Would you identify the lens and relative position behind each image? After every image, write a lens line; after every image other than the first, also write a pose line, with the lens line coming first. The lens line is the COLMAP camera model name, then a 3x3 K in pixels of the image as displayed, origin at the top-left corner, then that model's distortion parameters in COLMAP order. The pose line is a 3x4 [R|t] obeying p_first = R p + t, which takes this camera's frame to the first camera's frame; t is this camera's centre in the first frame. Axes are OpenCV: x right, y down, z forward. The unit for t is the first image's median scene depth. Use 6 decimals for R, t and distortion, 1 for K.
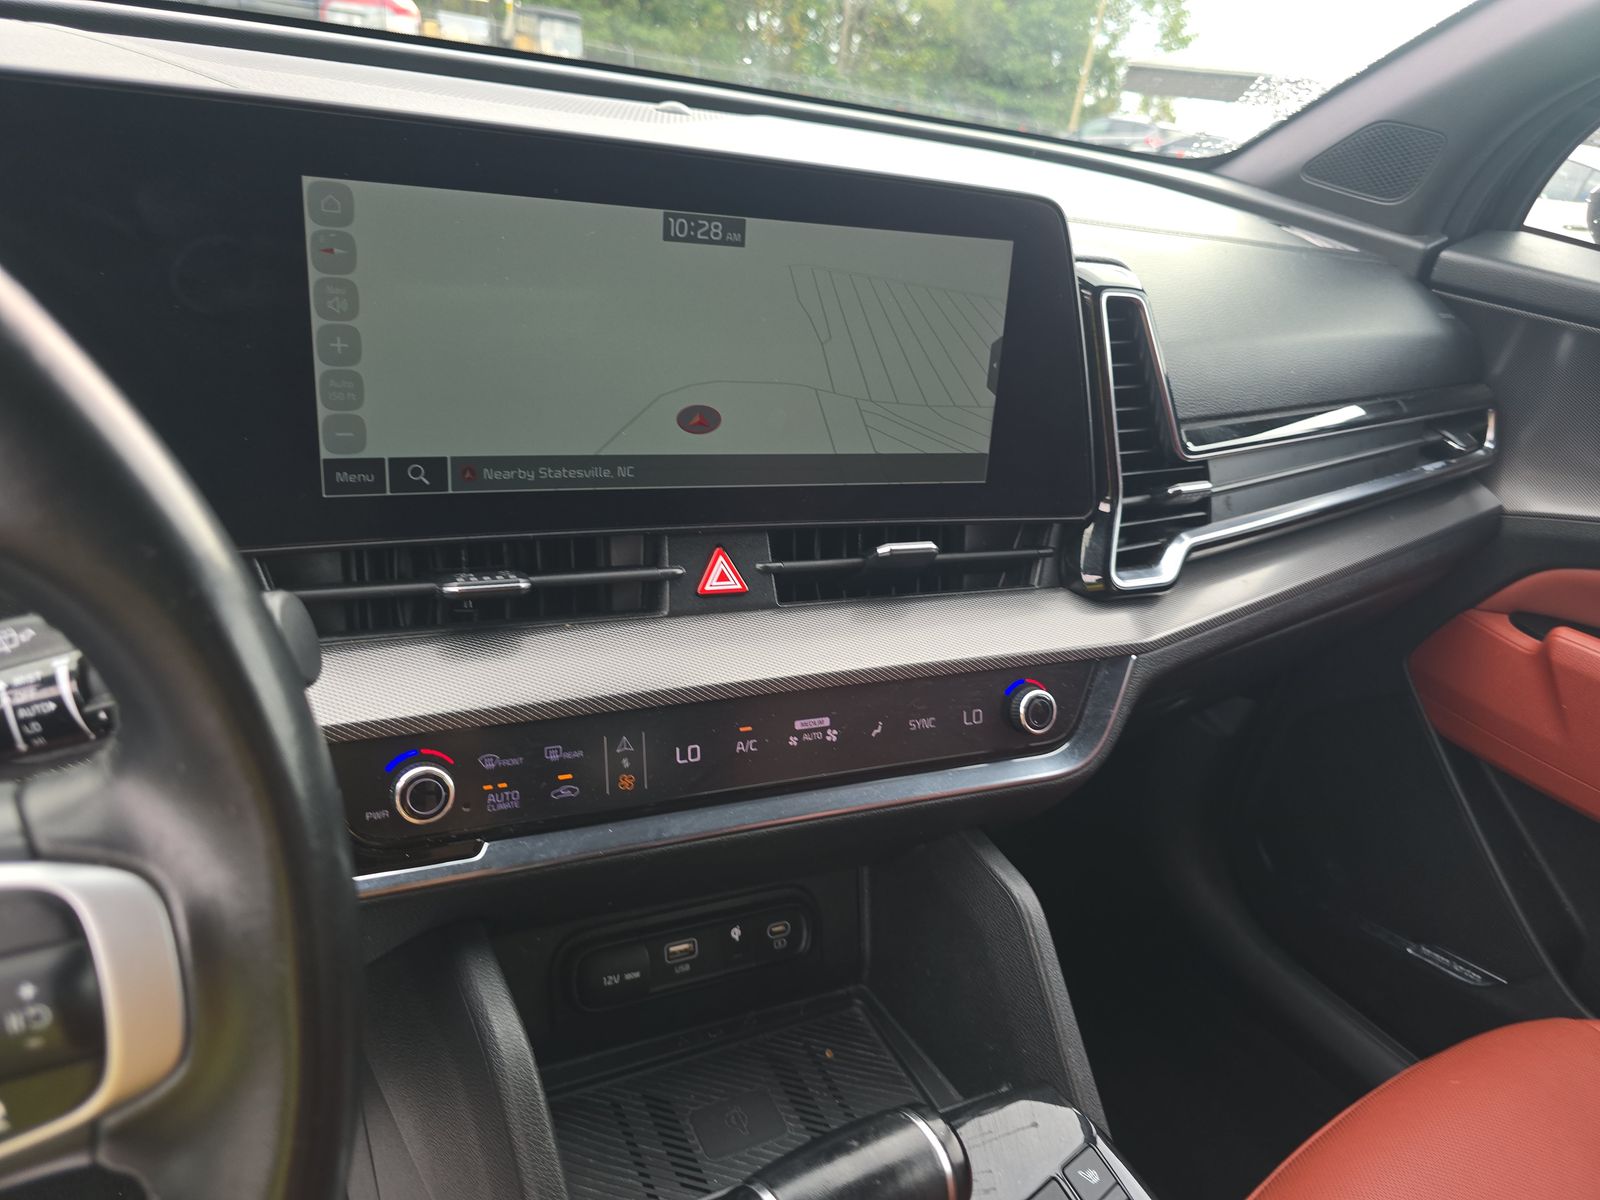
lens RADIAL K [[979.3, 0, 800.0], [0, 979.3, 600.0], [0, 0, 1]] dist [-0.000264, -0.042108]
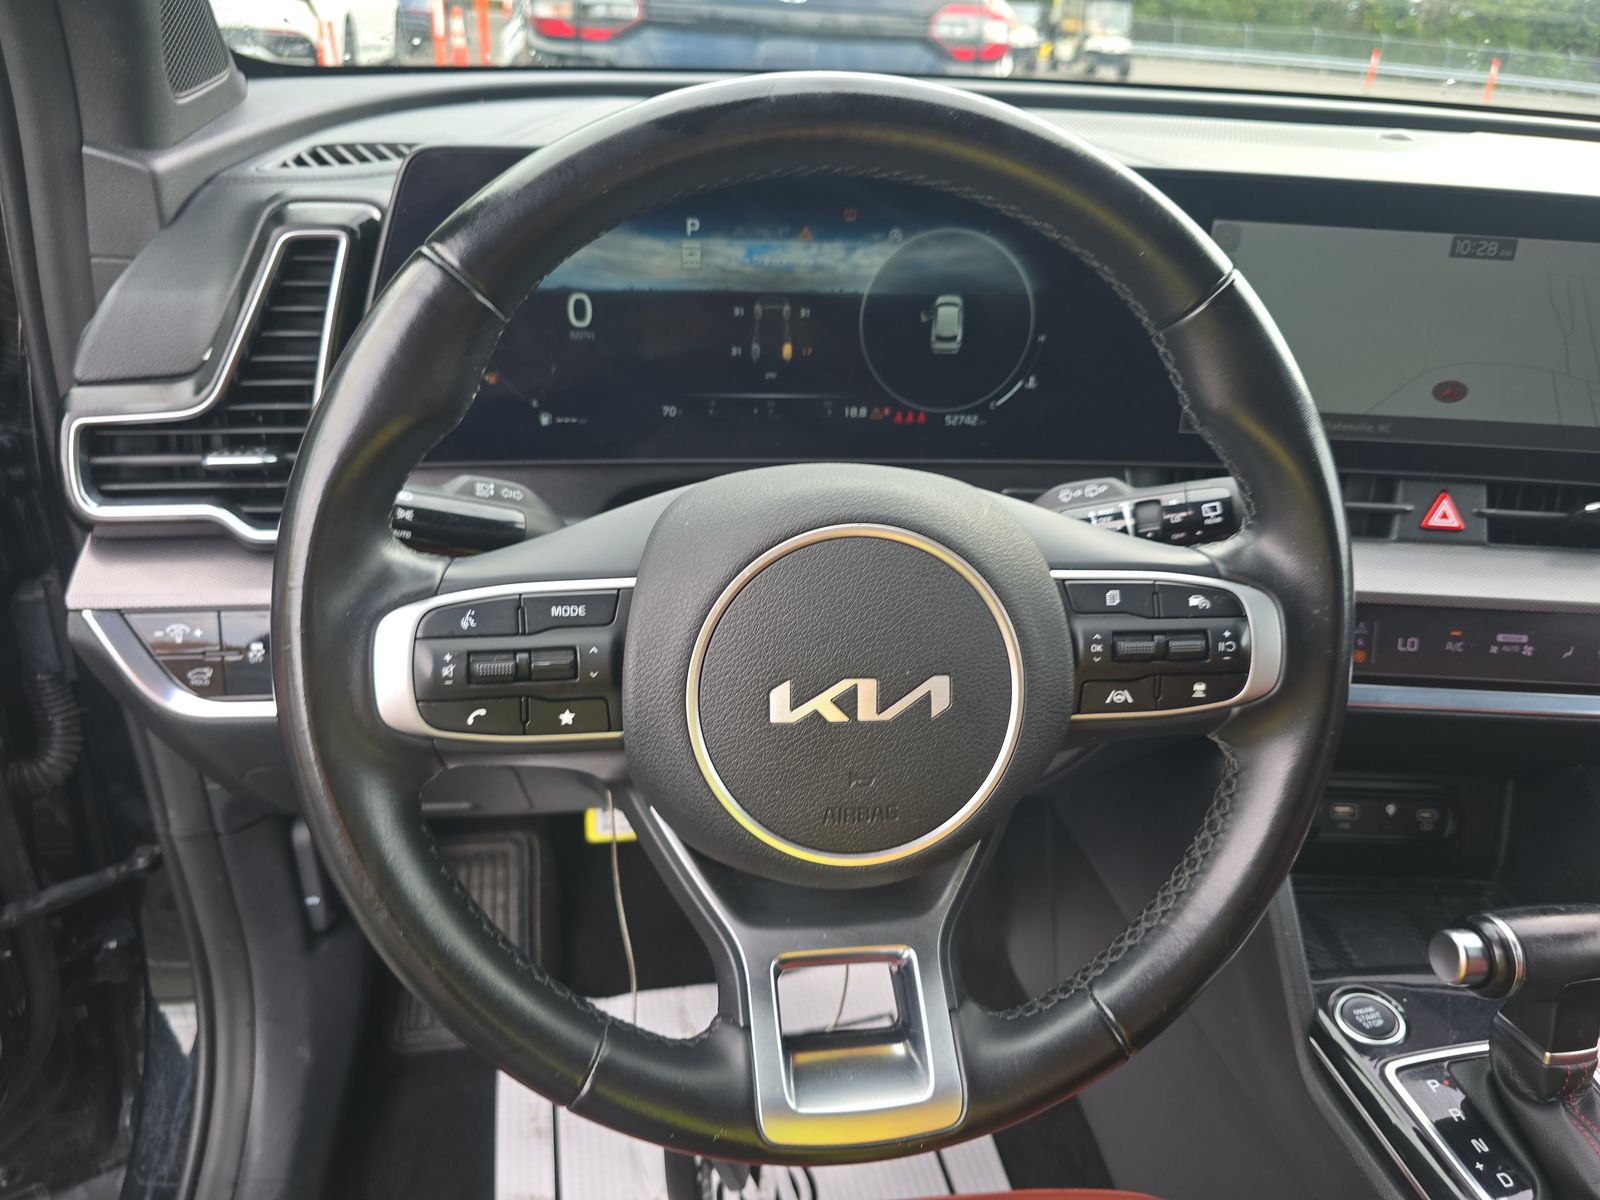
lens RADIAL K [[979.3, 0, 800.0], [0, 979.3, 600.0], [0, 0, 1]] dist [-0.000264, -0.042108]
pose [[0.889889, 0.123546, -0.439129, -0.262974], [-0.114888, 0.992296, 0.046358, 0.125782], [0.441473, 0.009197, 0.897227, -0.515821]]
